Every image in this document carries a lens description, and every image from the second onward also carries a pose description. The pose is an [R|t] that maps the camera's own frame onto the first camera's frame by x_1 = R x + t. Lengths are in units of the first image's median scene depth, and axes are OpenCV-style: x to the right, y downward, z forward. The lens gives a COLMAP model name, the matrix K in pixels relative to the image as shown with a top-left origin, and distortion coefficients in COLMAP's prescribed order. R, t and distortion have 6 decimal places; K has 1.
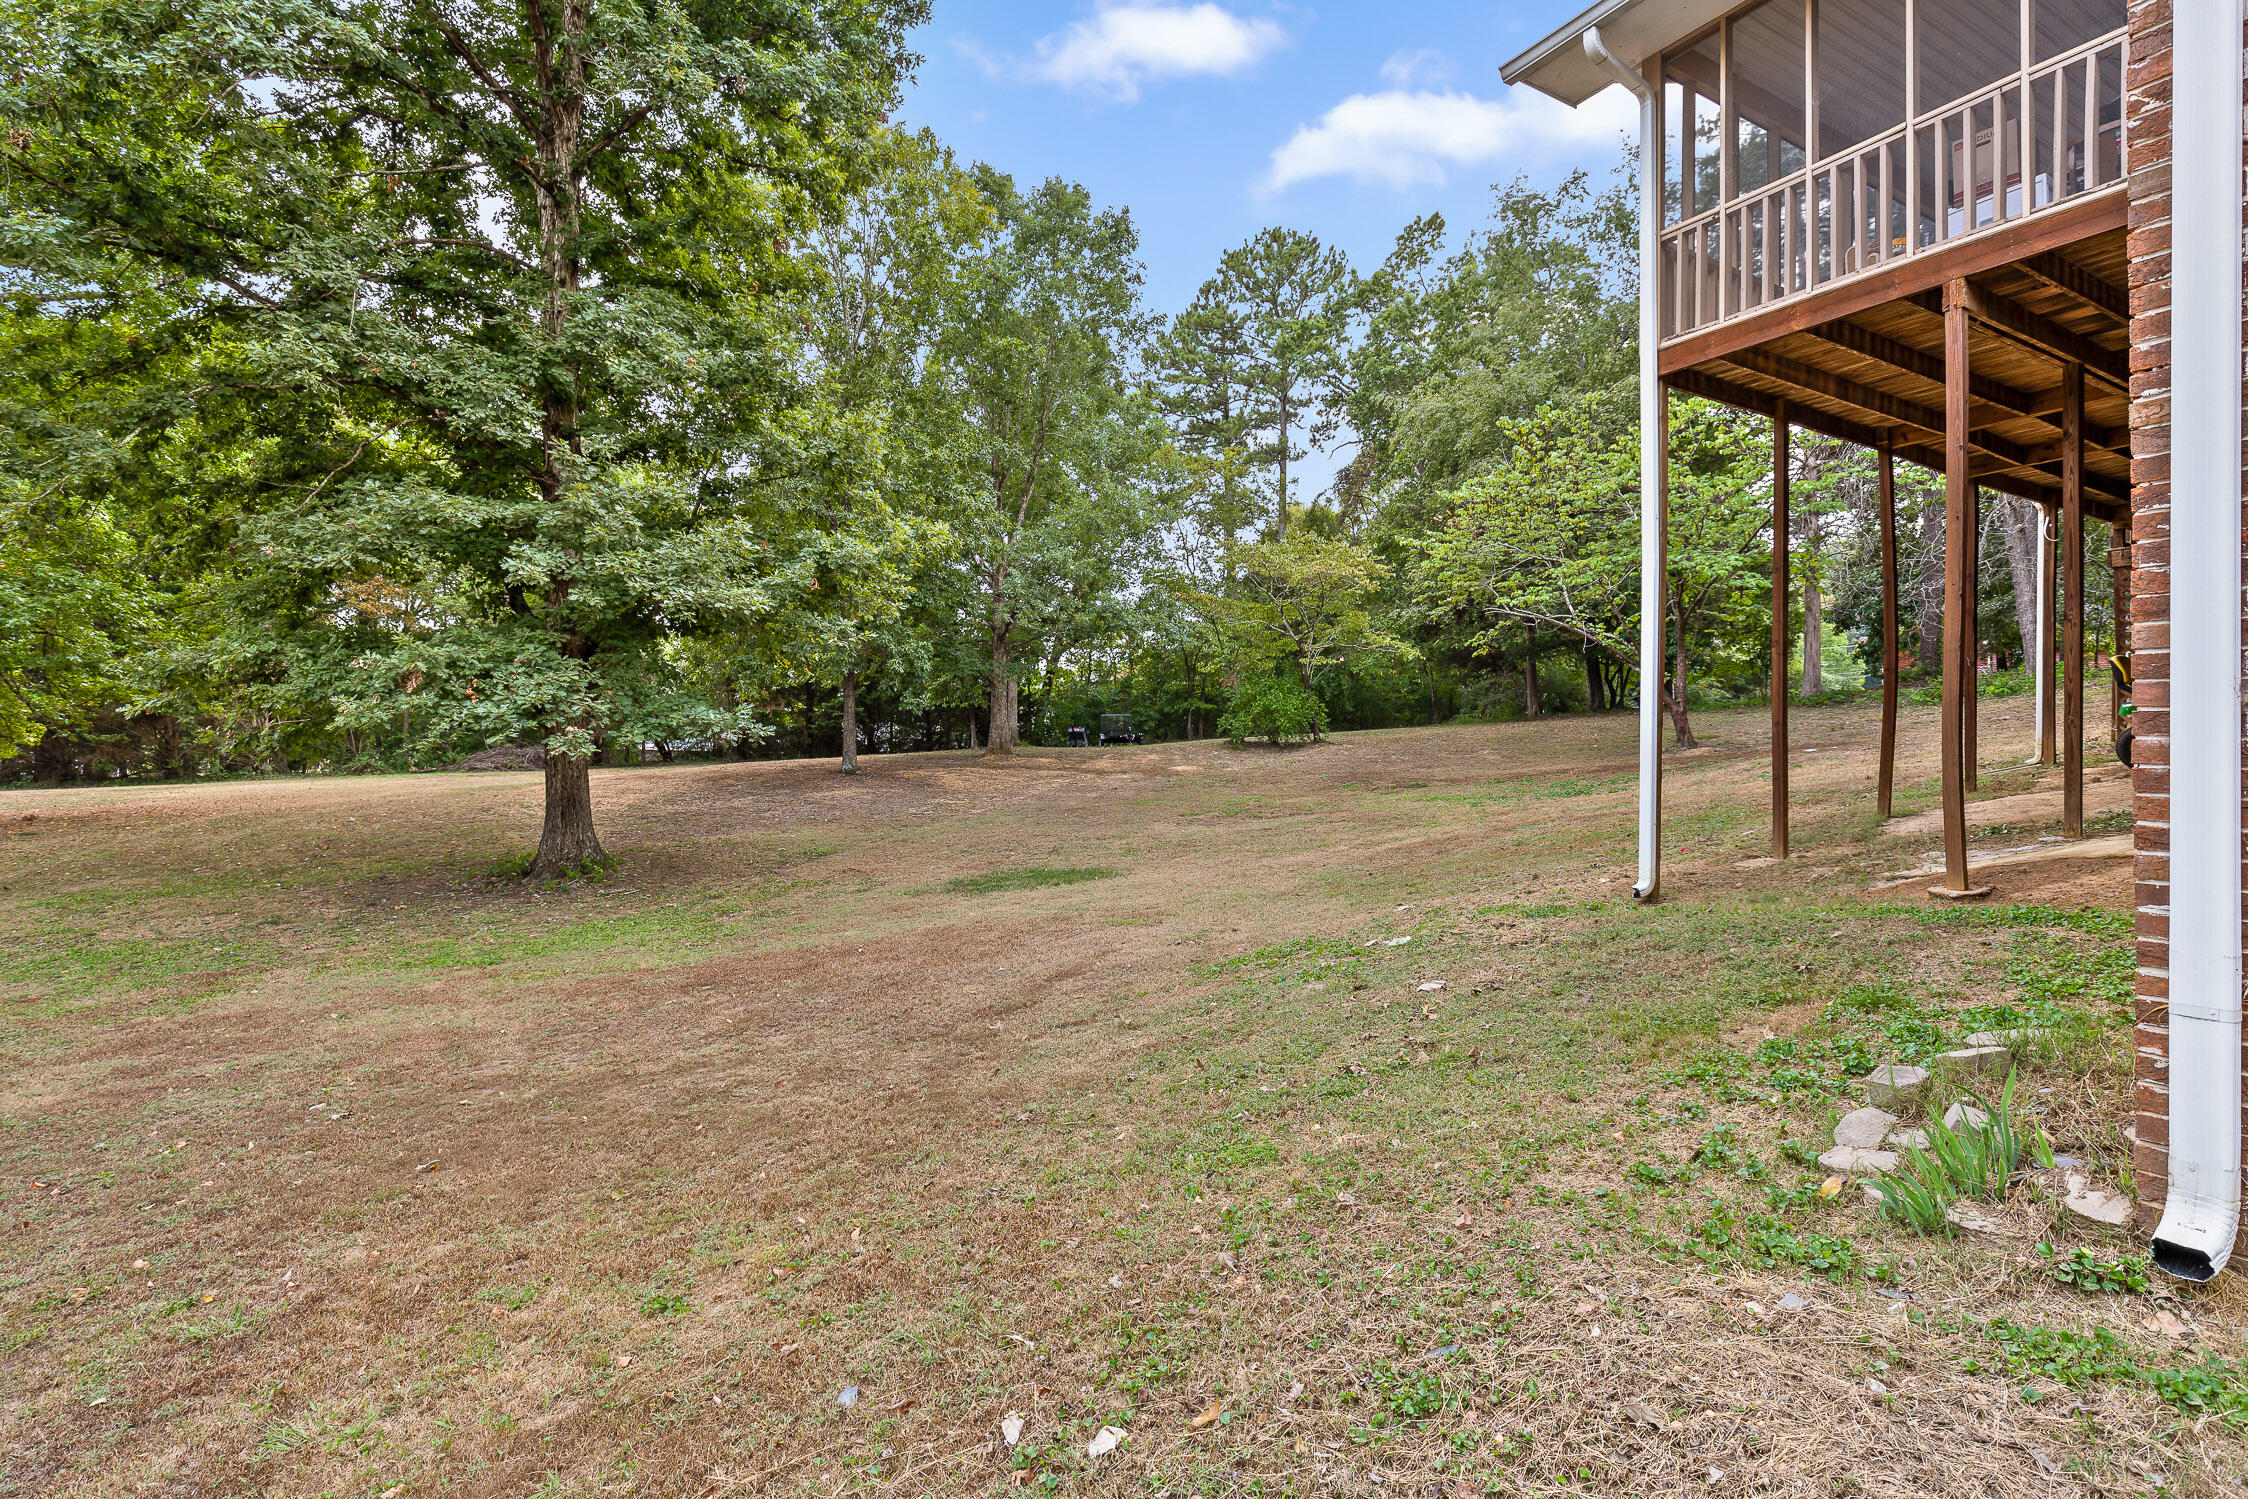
lens RADIAL K [[1074.0, 0, 1124.0], [0, 1074.0, 749.5], [0, 0, 1]] dist [-0.001351, -0.000211]
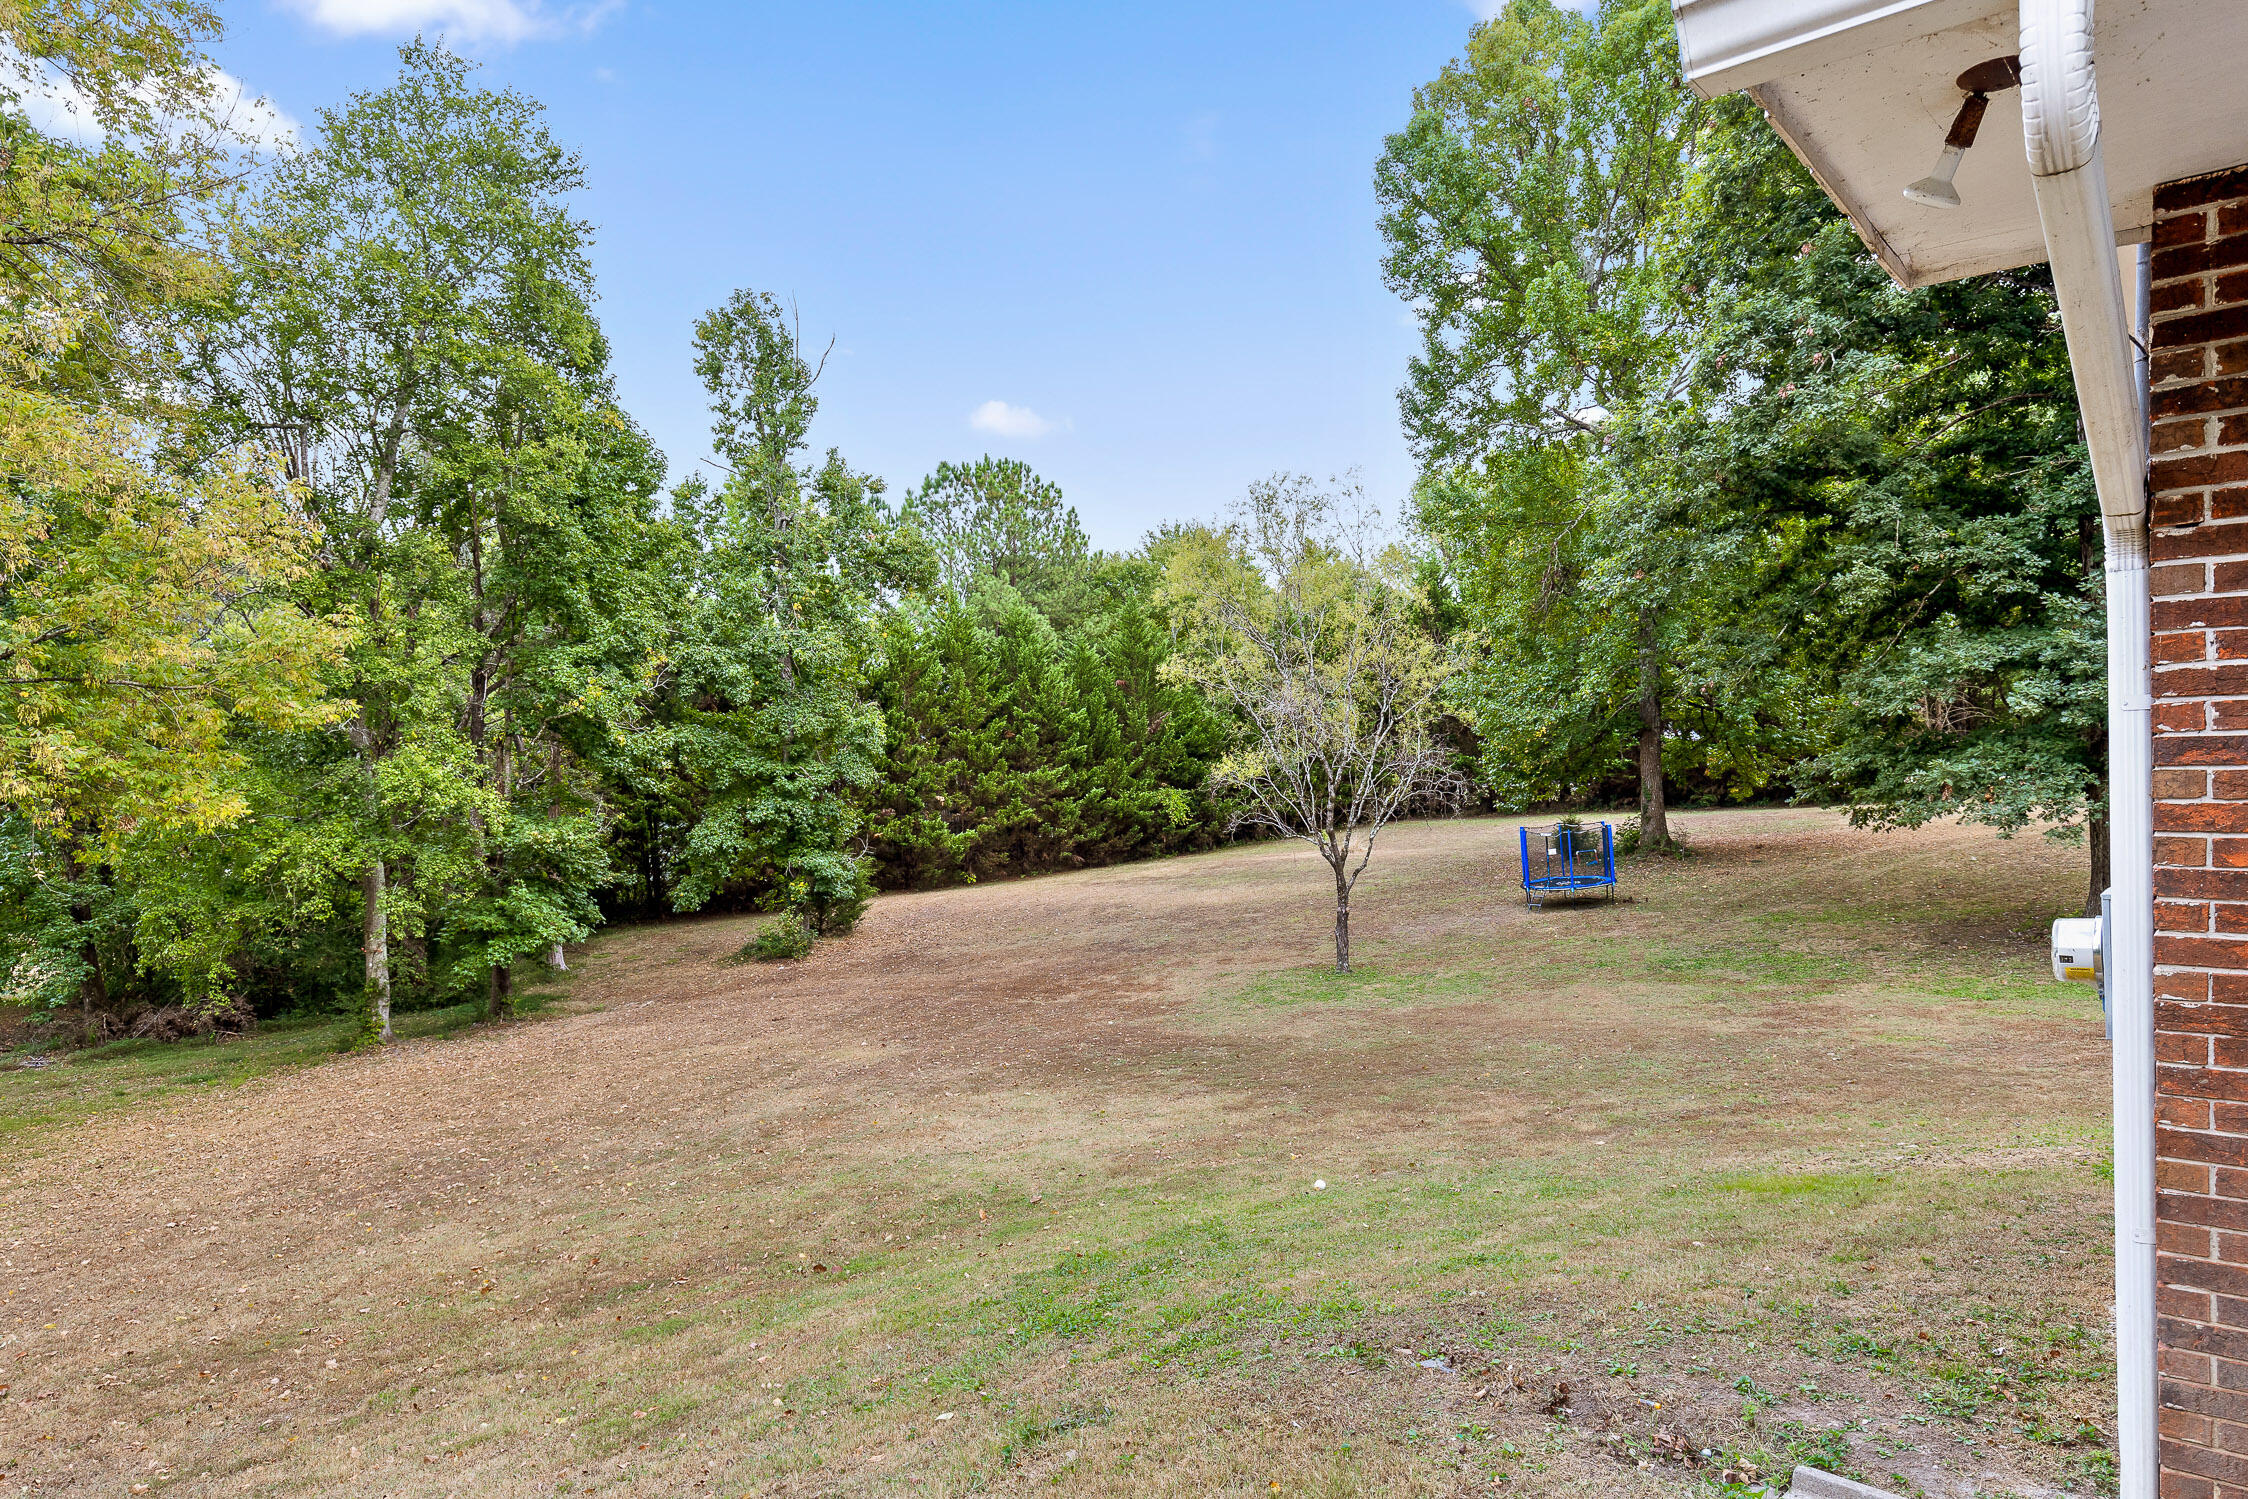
lens RADIAL K [[1373.8, 0, 1128.8], [0, 1373.8, 816.7], [0, 0, 1]] dist [-0.001832, -0.000155]
pose [[0.320955, 0.022717, -0.946822, 0.654778], [0.052020, 0.997780, 0.041574, -0.152446], [0.945665, -0.062597, 0.319061, -0.548570]]
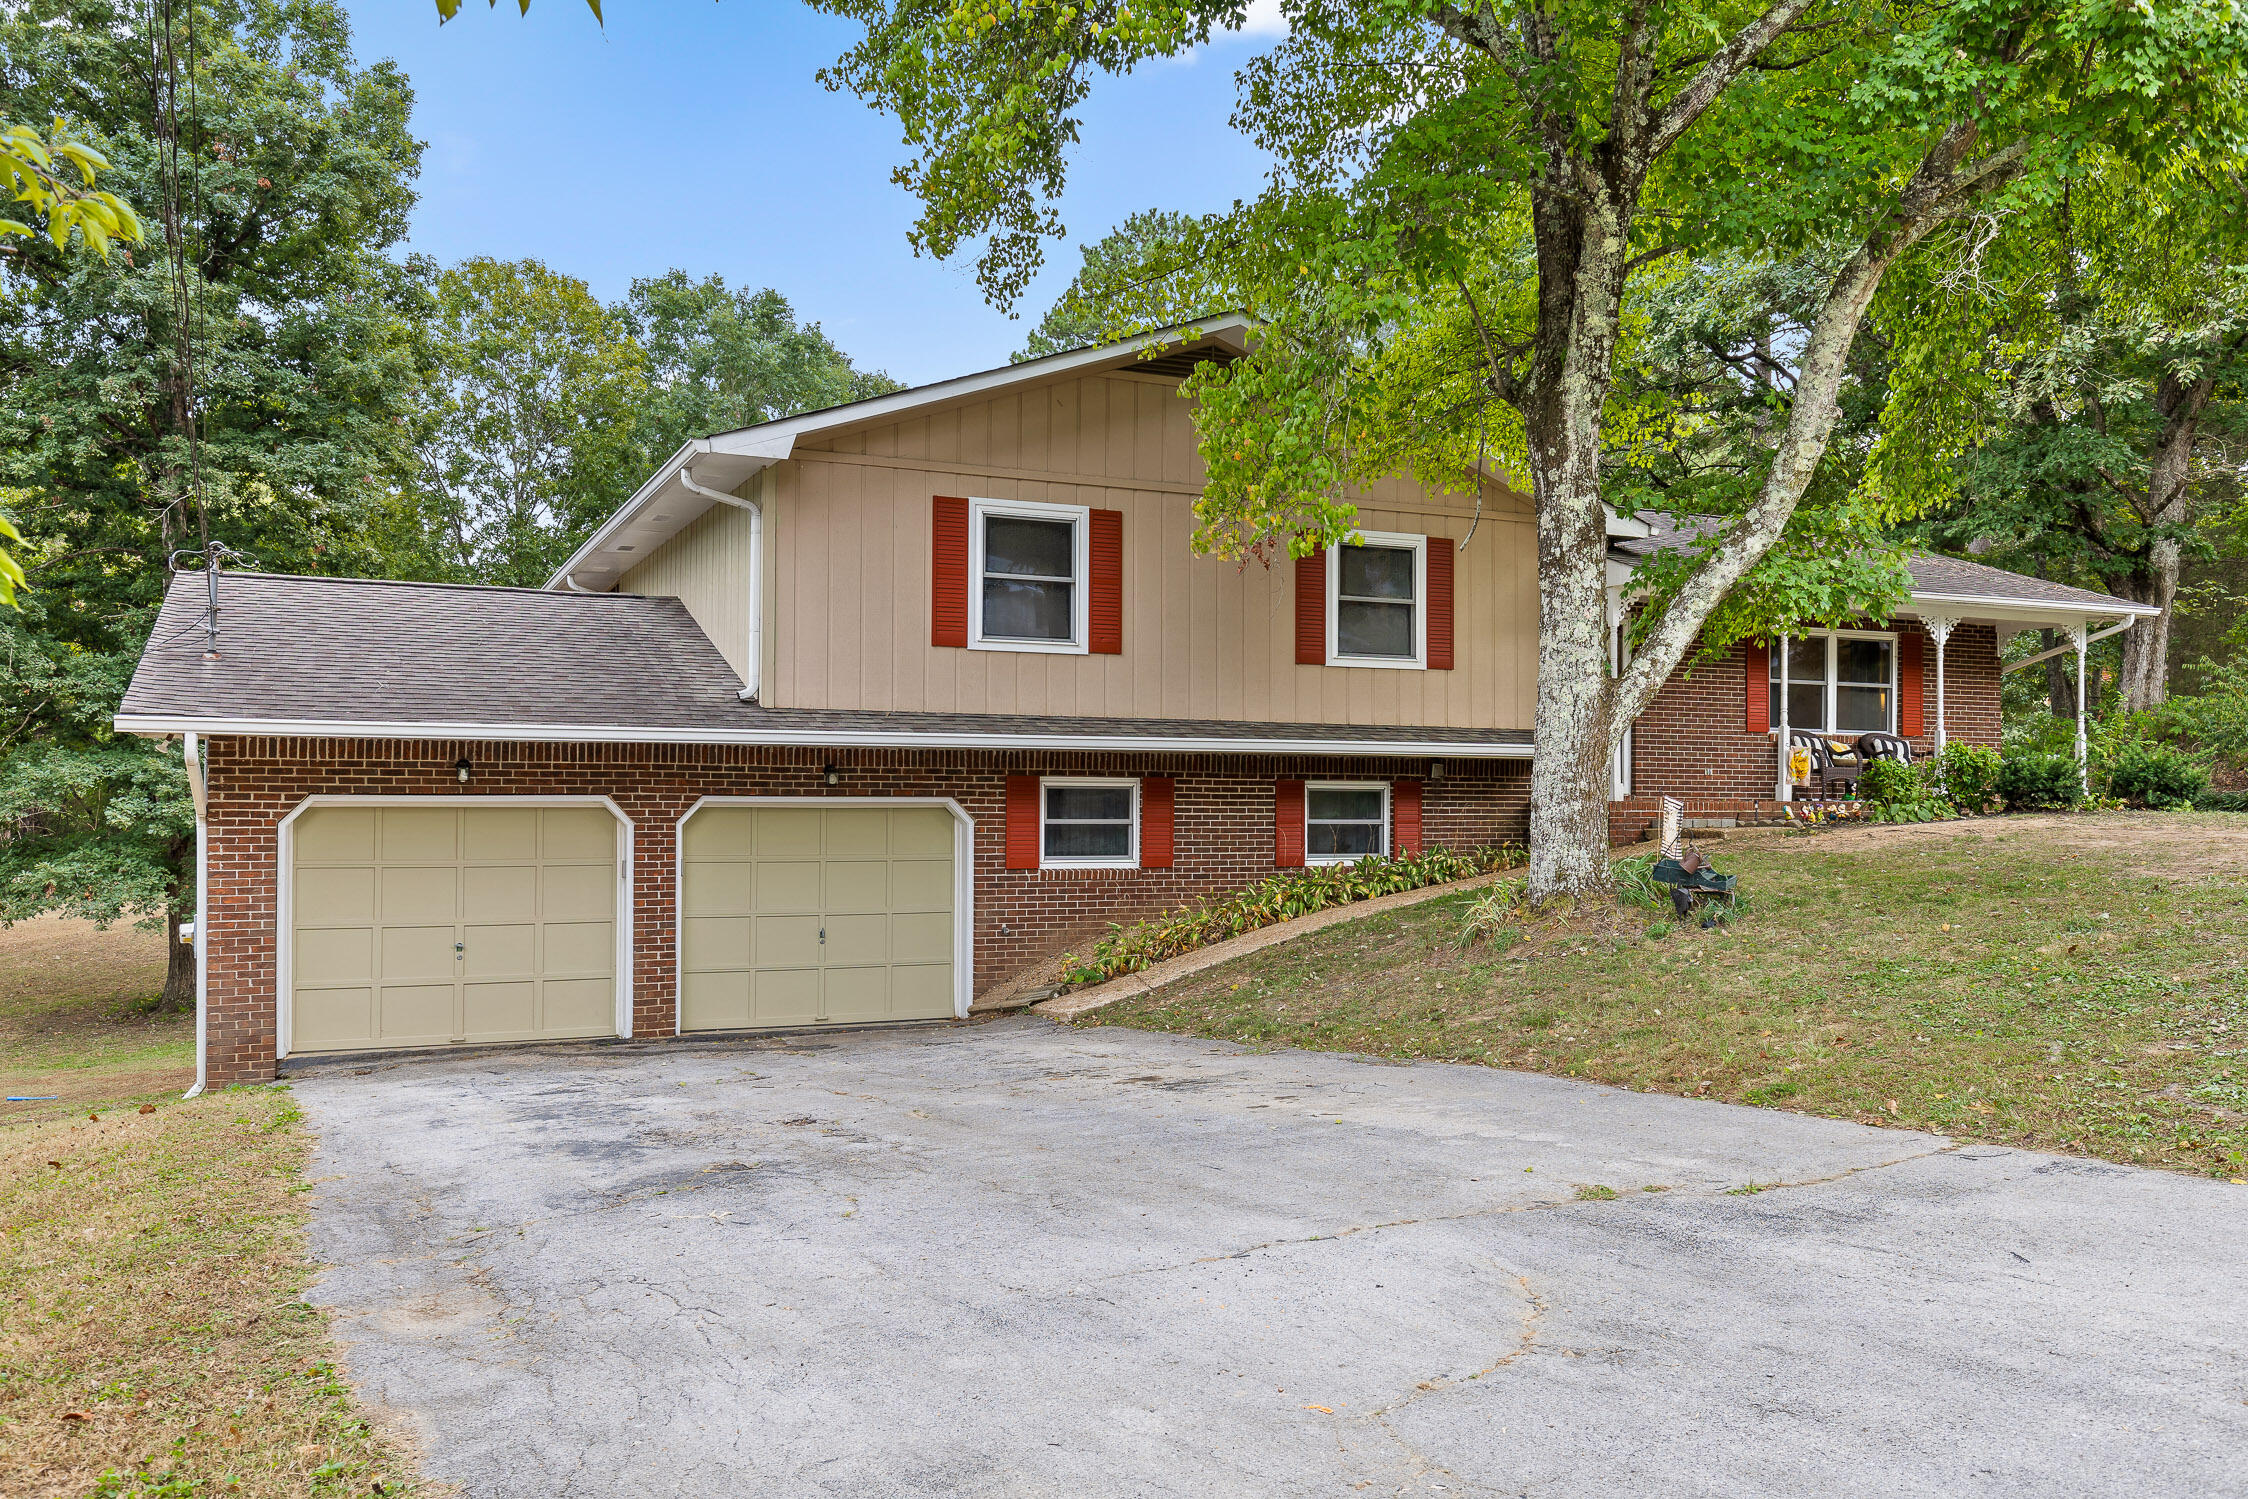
lens RADIAL K [[1691.9, 0, 1128.2], [0, 1691.9, 786.1], [0, 0, 1]] dist [0.001205, 0.000472]
pose [[0.993670, -0.008909, -0.111986, 1.137414], [0.008788, 0.999960, -0.001576, -0.189925], [0.111995, 0.000582, 0.993709, -1.234988]]
